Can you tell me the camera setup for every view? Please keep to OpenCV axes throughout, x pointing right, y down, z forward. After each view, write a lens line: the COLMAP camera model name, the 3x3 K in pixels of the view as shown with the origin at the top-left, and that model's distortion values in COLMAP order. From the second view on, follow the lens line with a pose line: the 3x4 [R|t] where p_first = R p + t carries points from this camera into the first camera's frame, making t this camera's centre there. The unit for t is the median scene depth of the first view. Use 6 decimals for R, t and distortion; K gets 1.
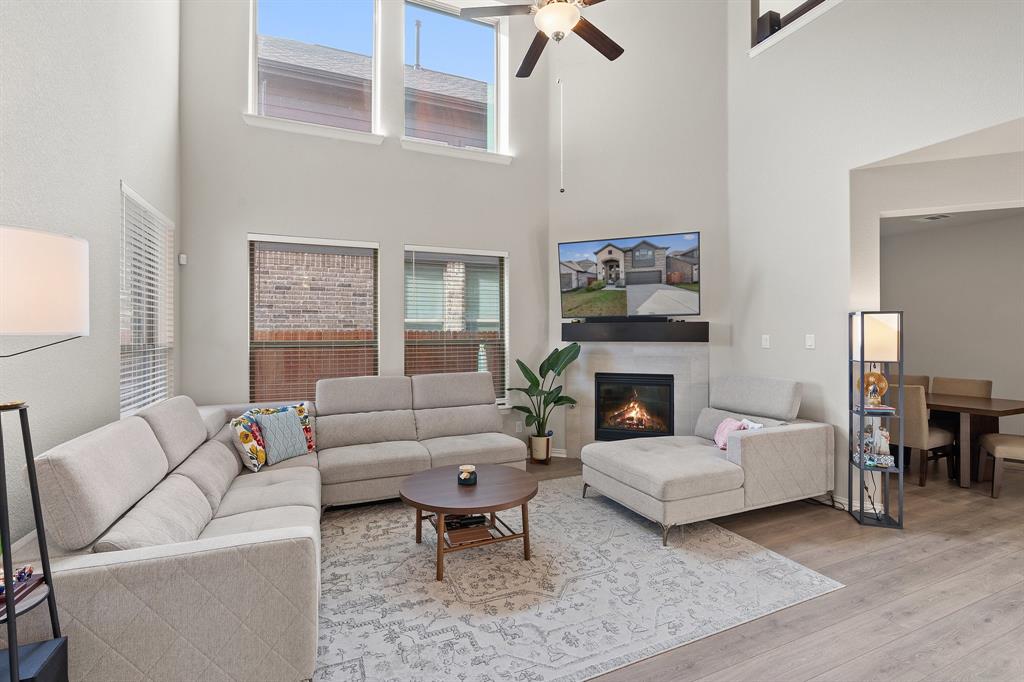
lens RADIAL K [[471.6, 0, 493.4], [0, 471.6, 332.2], [0, 0, 1]] dist [-0.005719, 0.002192]
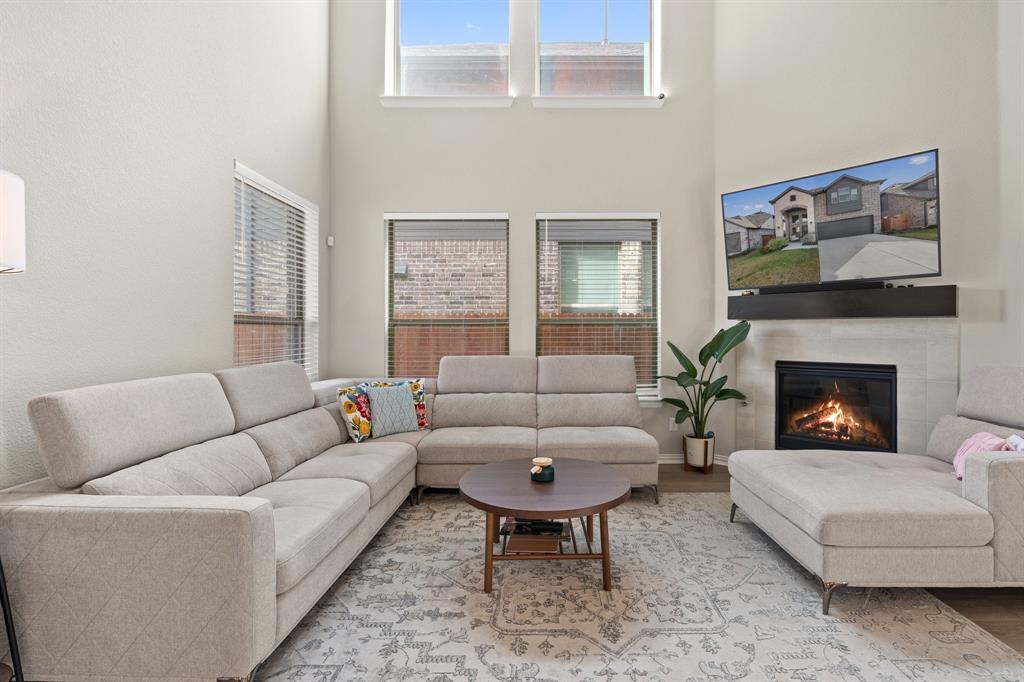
lens RADIAL K [[471.6, 0, 530.1], [0, 471.6, 329.5], [0, 0, 1]] dist [-0.005719, 0.002192]
pose [[0.921680, 0.002466, -0.387942, 0.190117], [-0.003035, 0.999995, -0.000852, 0.049022], [0.387938, 0.001963, 0.921683, 0.191485]]
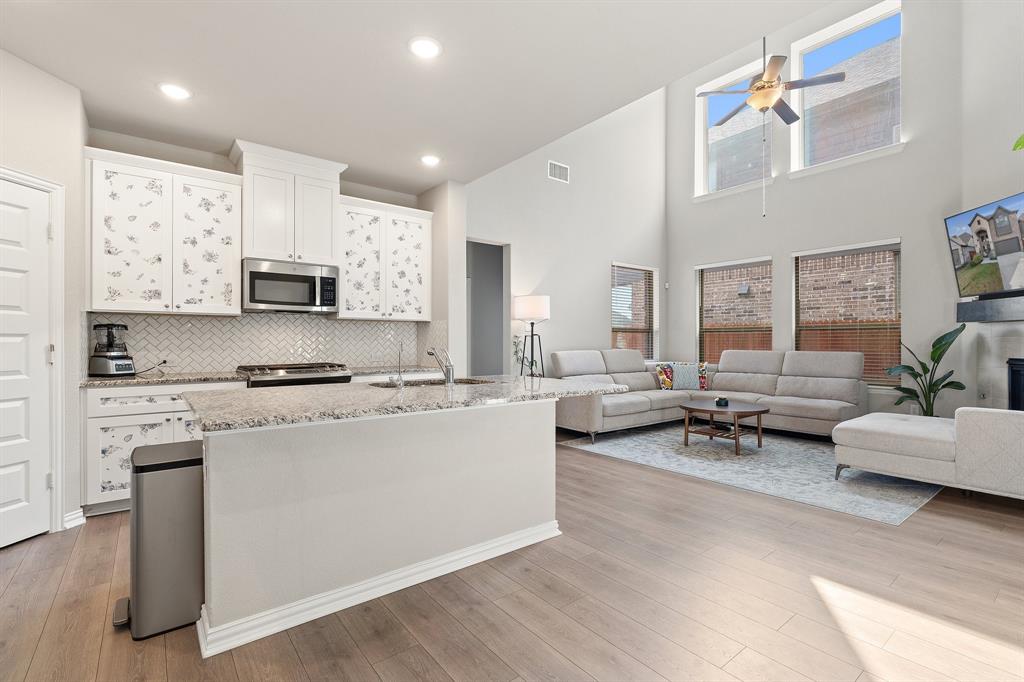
lens RADIAL K [[471.6, 0, 515.0], [0, 471.6, 342.4], [0, 0, 1]] dist [-0.005719, 0.002192]
pose [[0.262555, 0.008488, -0.964880, 1.096307], [0.001822, 0.999955, 0.009293, 0.062792], [0.964915, -0.004198, 0.262527, -0.120033]]
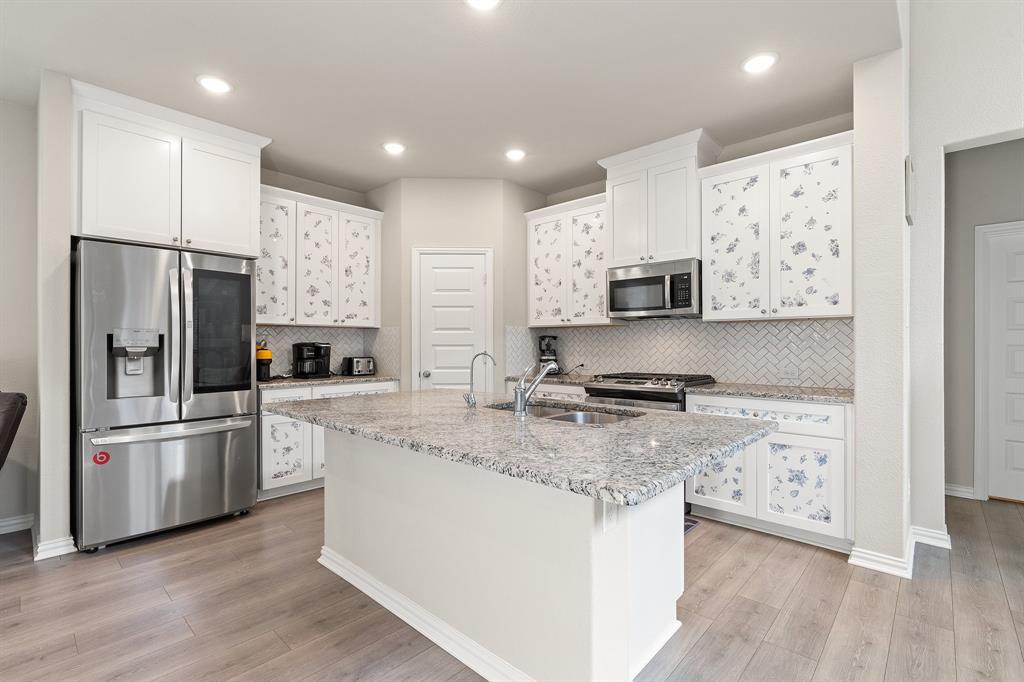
lens RADIAL K [[471.6, 0, 512.1], [0, 471.6, 339.4], [0, 0, 1]] dist [-0.005719, 0.002192]
pose [[-0.914810, 0.002894, -0.403874, 0.606561], [0.008316, 0.999897, -0.011671, 0.057634], [0.403799, -0.014035, -0.914740, 0.447882]]
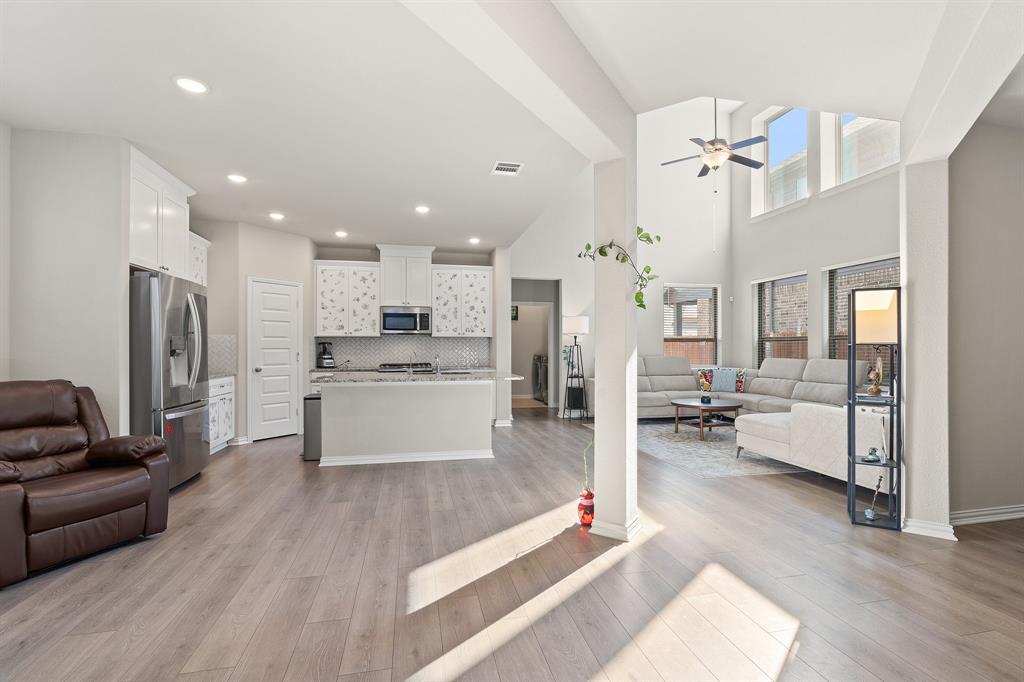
lens RADIAL K [[471.6, 0, 513.9], [0, 471.6, 345.6], [0, 0, 1]] dist [-0.005719, 0.002192]
pose [[-0.189060, 0.005047, -0.981952, 1.710696], [0.006154, 0.999973, 0.003955, 0.045345], [0.981946, -0.005295, -0.189086, 0.452534]]
